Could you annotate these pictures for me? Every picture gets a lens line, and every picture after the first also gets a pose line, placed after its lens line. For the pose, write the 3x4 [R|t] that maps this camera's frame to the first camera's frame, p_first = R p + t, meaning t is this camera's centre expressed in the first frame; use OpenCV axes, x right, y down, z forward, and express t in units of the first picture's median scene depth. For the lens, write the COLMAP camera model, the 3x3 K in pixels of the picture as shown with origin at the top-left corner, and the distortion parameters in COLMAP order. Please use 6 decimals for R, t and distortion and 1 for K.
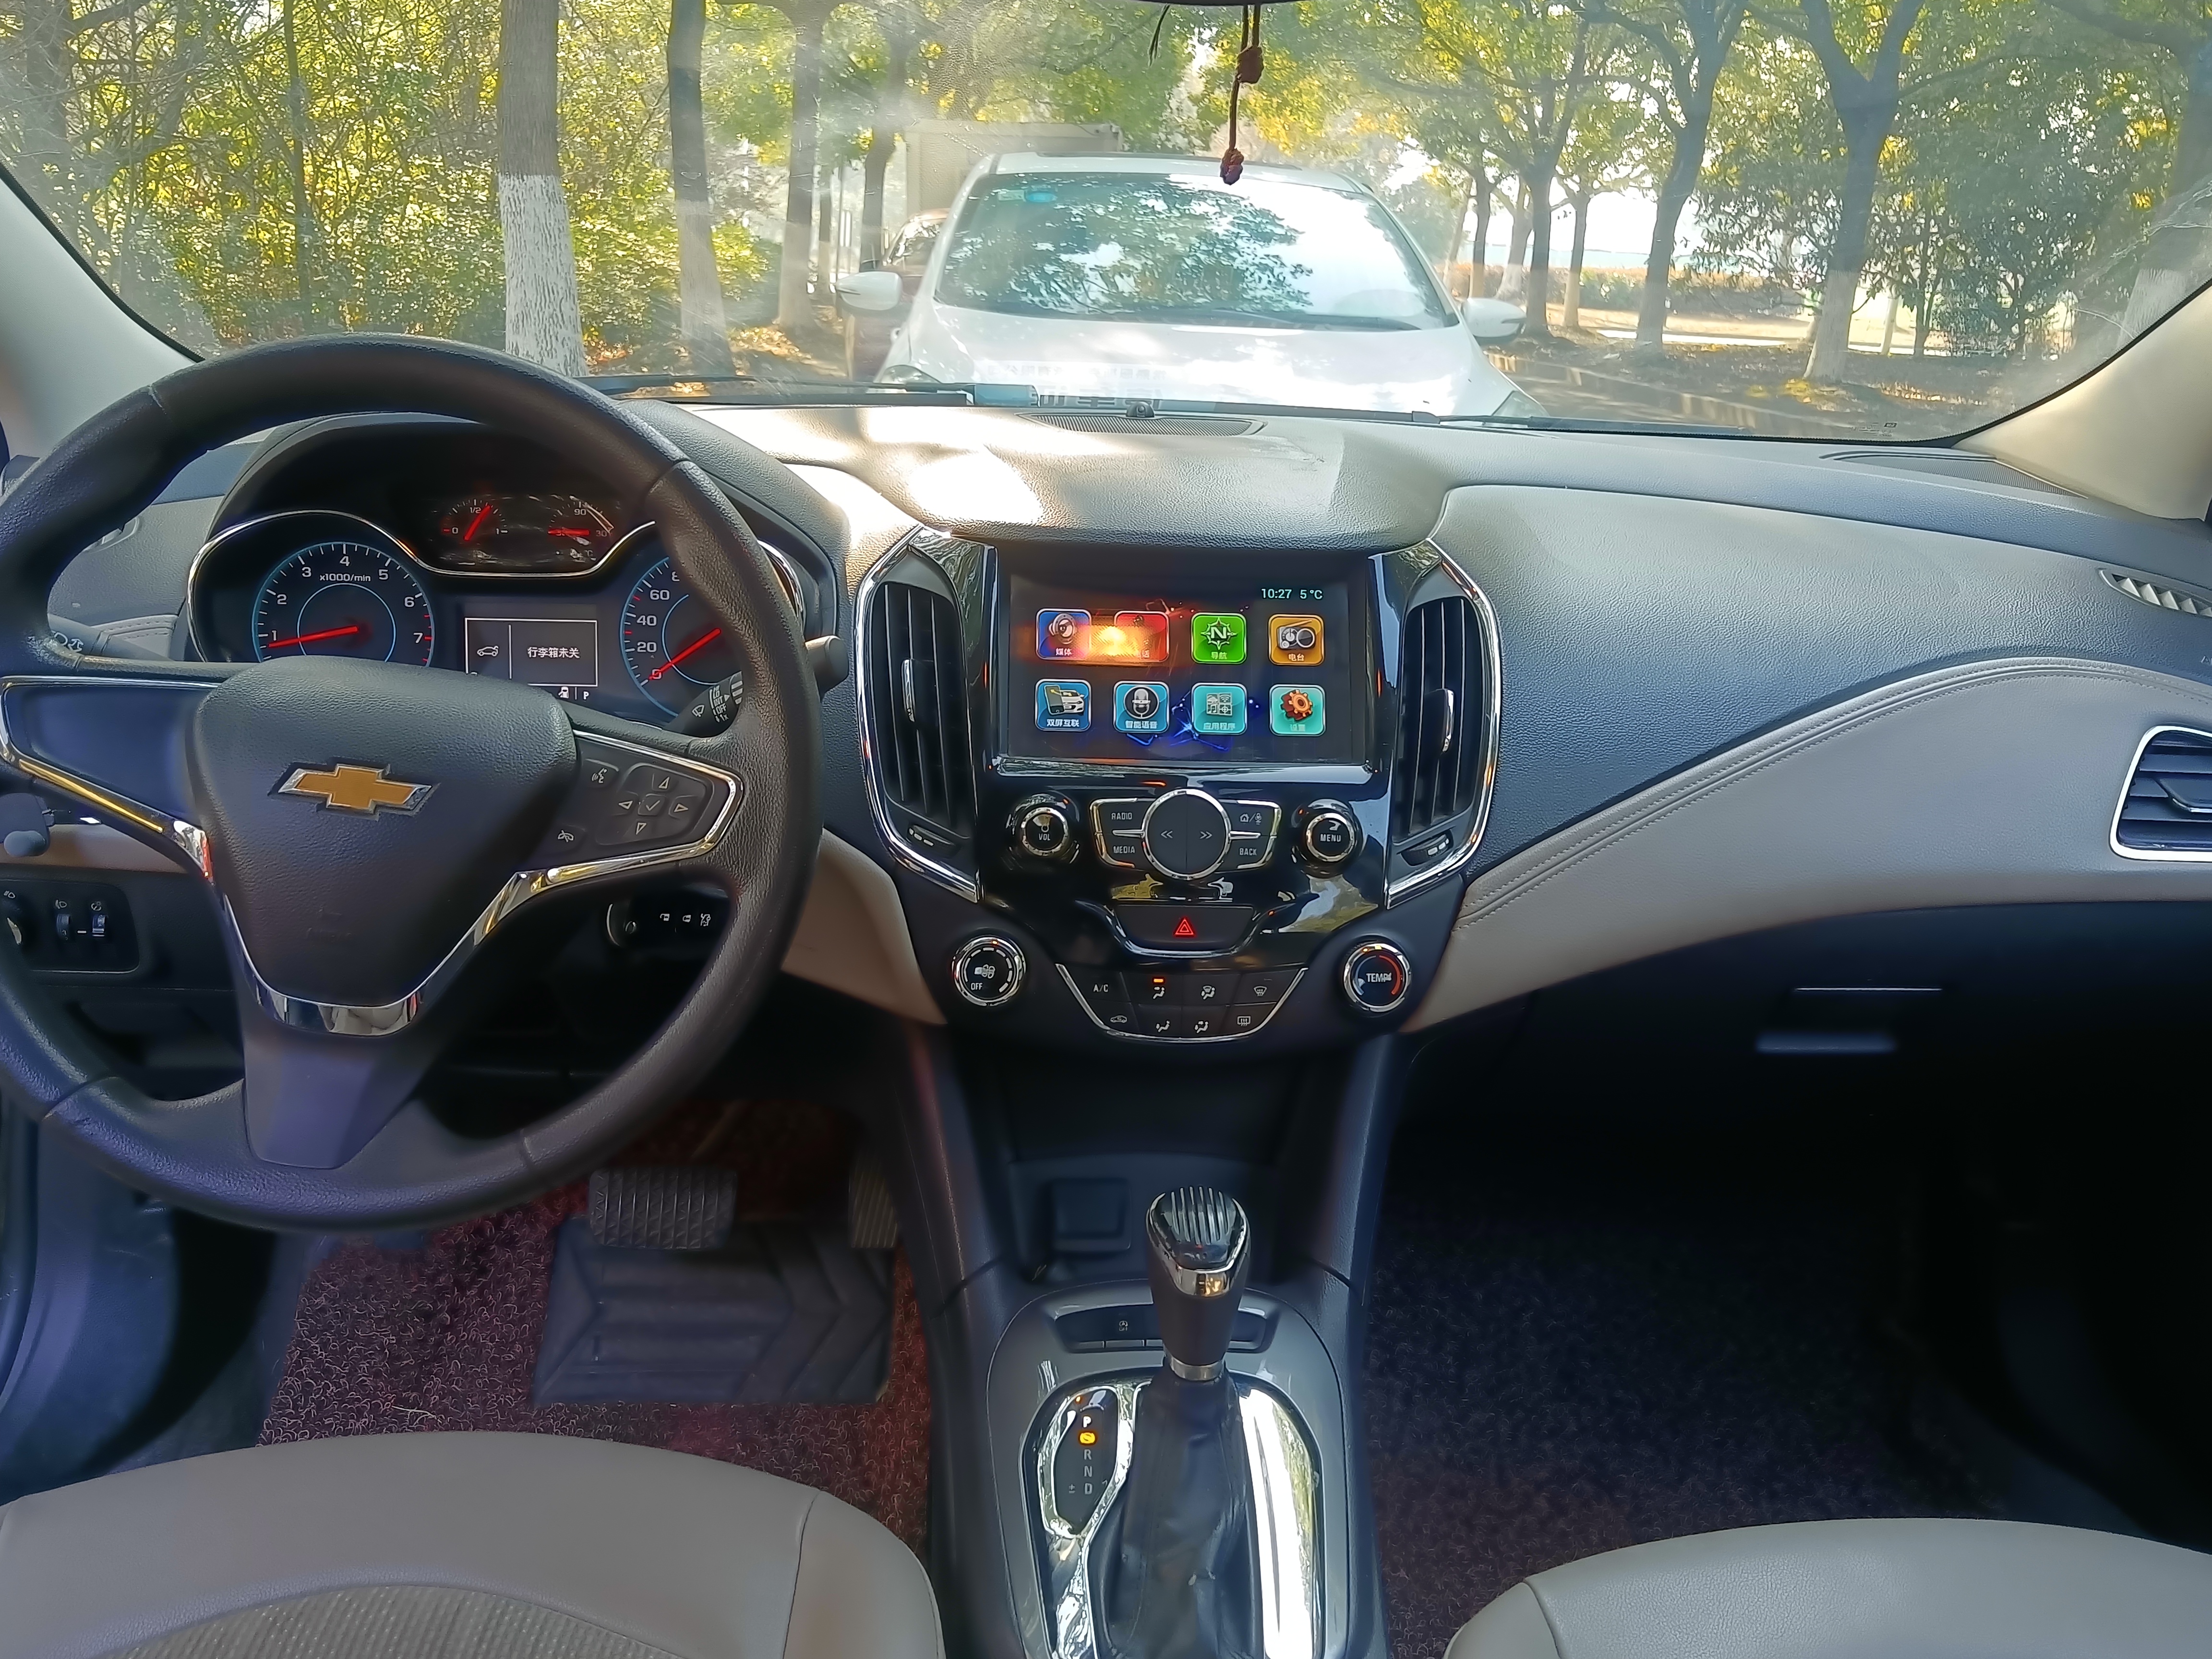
lens RADIAL K [[1750.2, 0, 1108.2], [0, 1750.2, 826.6], [0, 0, 1]] dist [-0.002626, -0.005135]
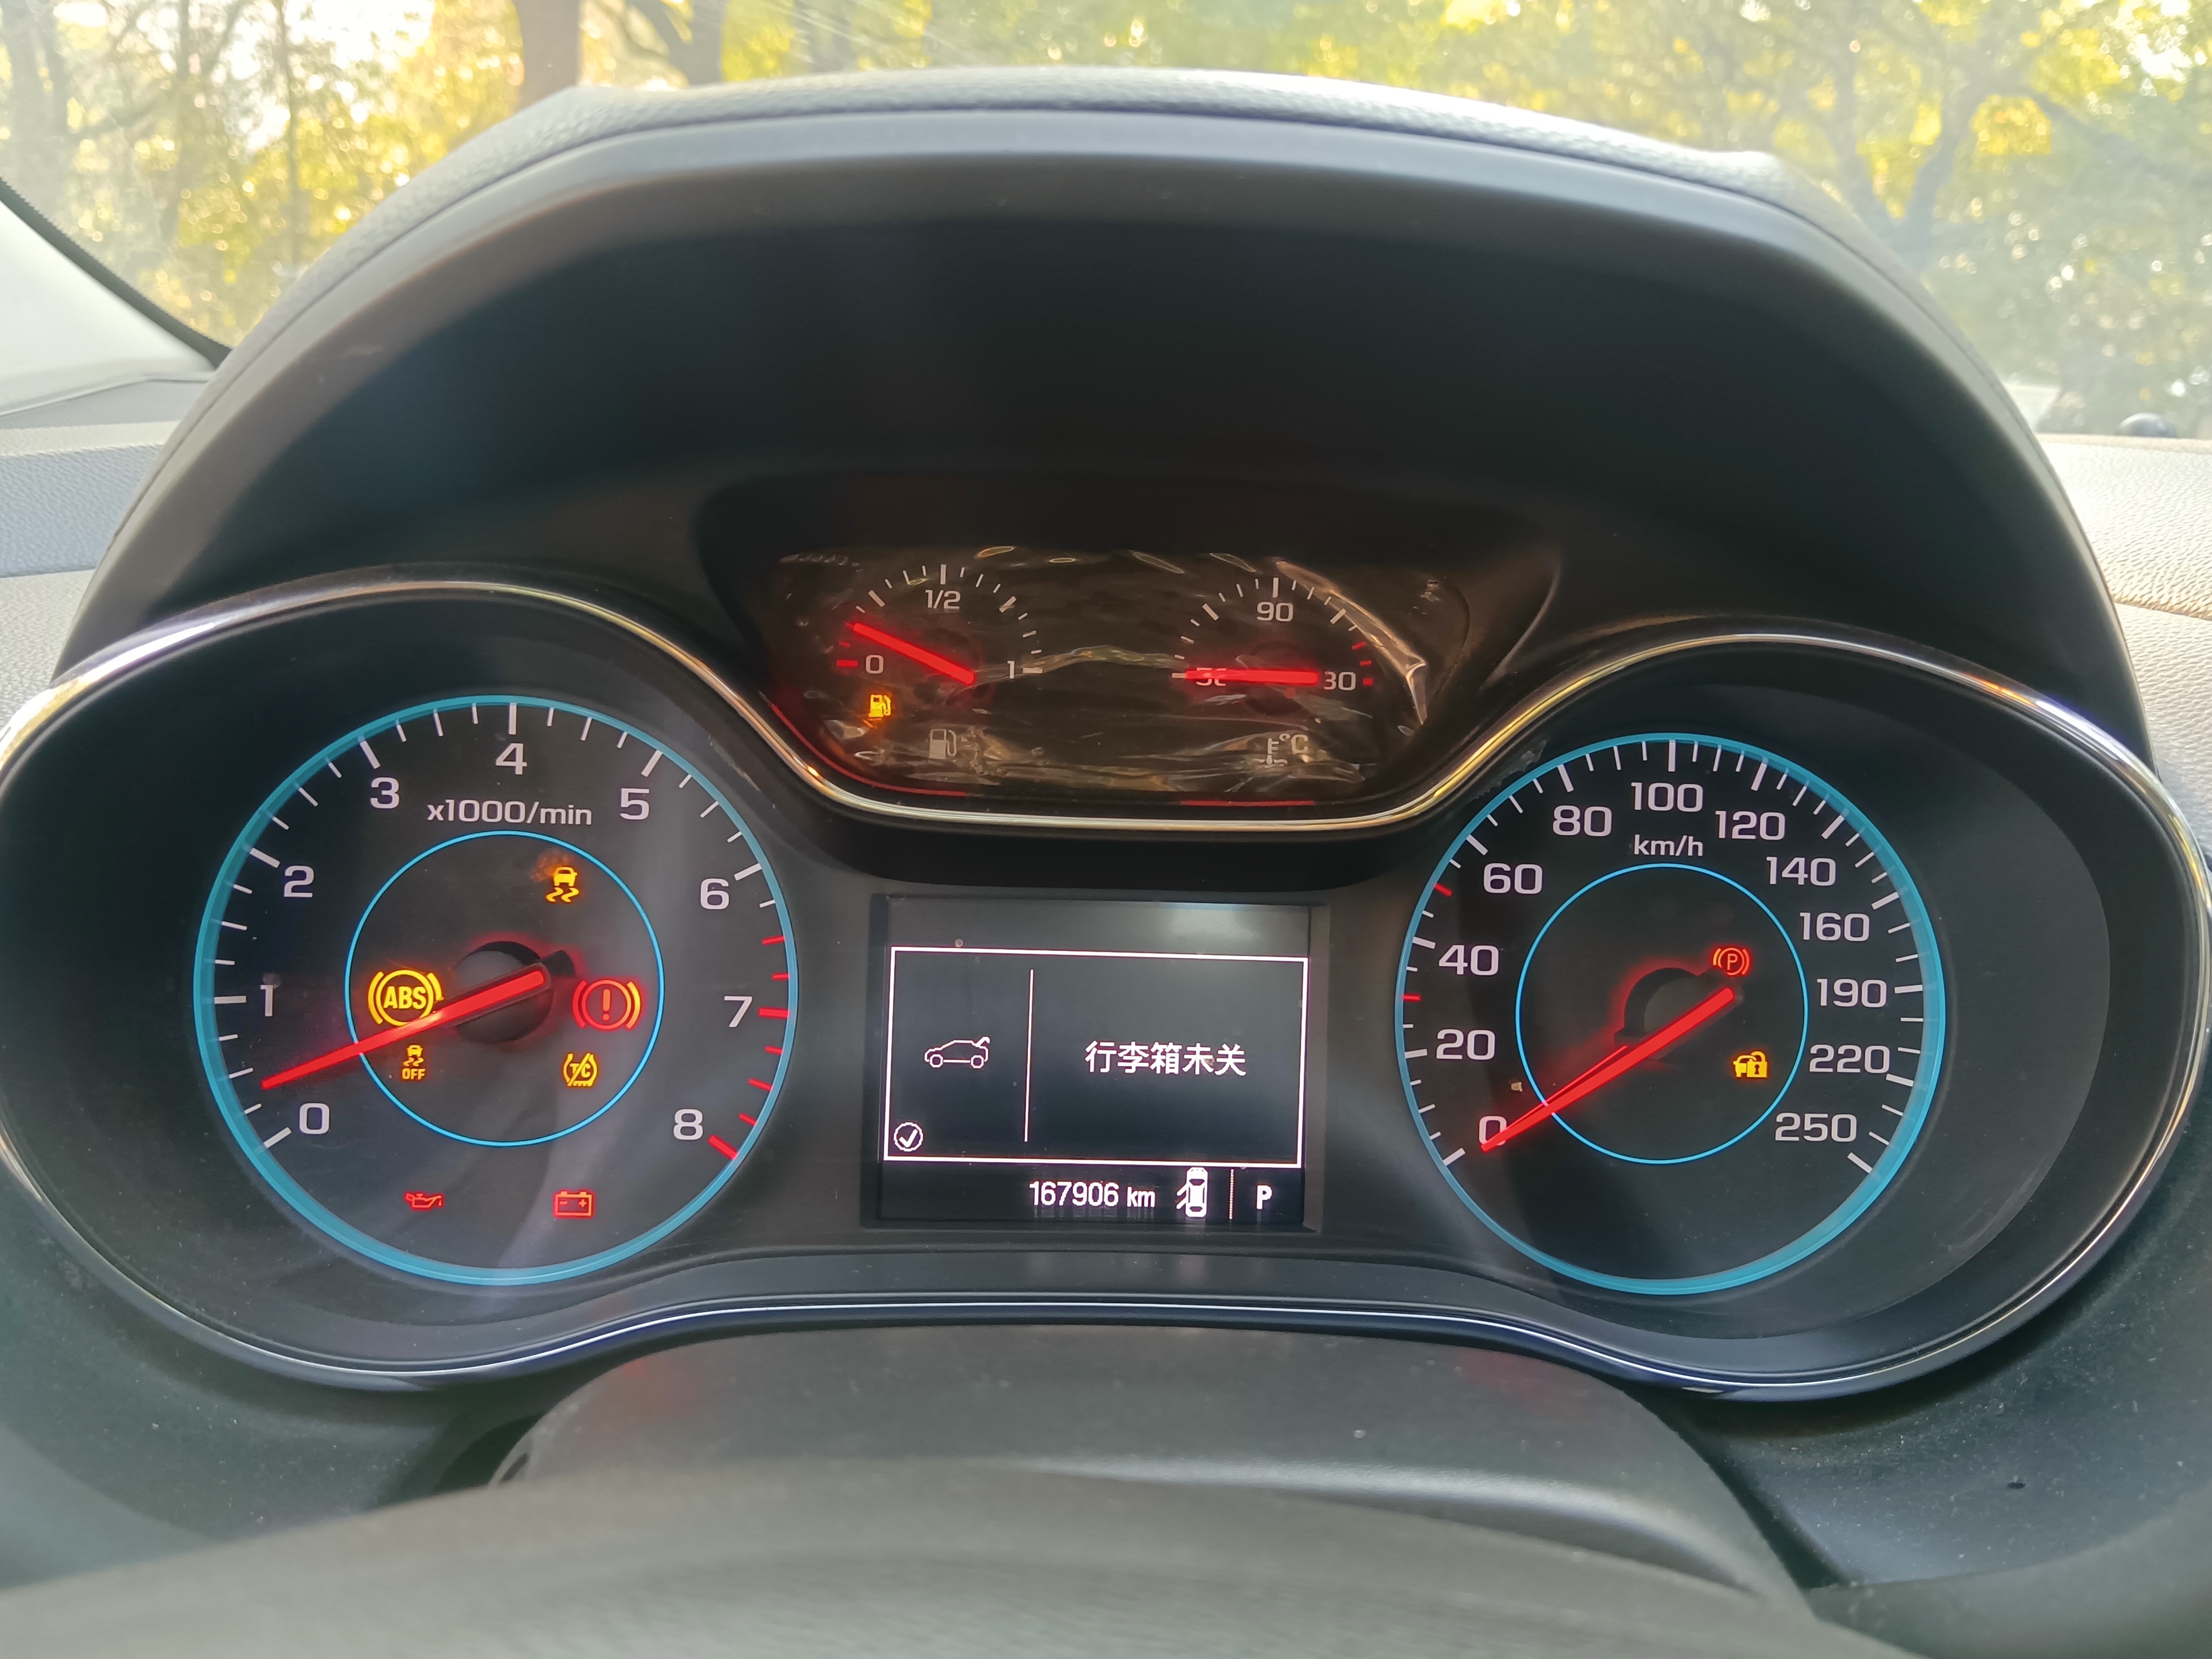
lens RADIAL K [[1750.2, 0, 1103.5], [0, 1750.2, 831.2], [0, 0, 1]] dist [-0.002626, -0.005135]
pose [[0.999791, 0.015228, 0.013655, -0.334624], [-0.014191, 0.997228, -0.073047, -0.117446], [-0.014730, 0.072838, 0.997235, 0.689341]]
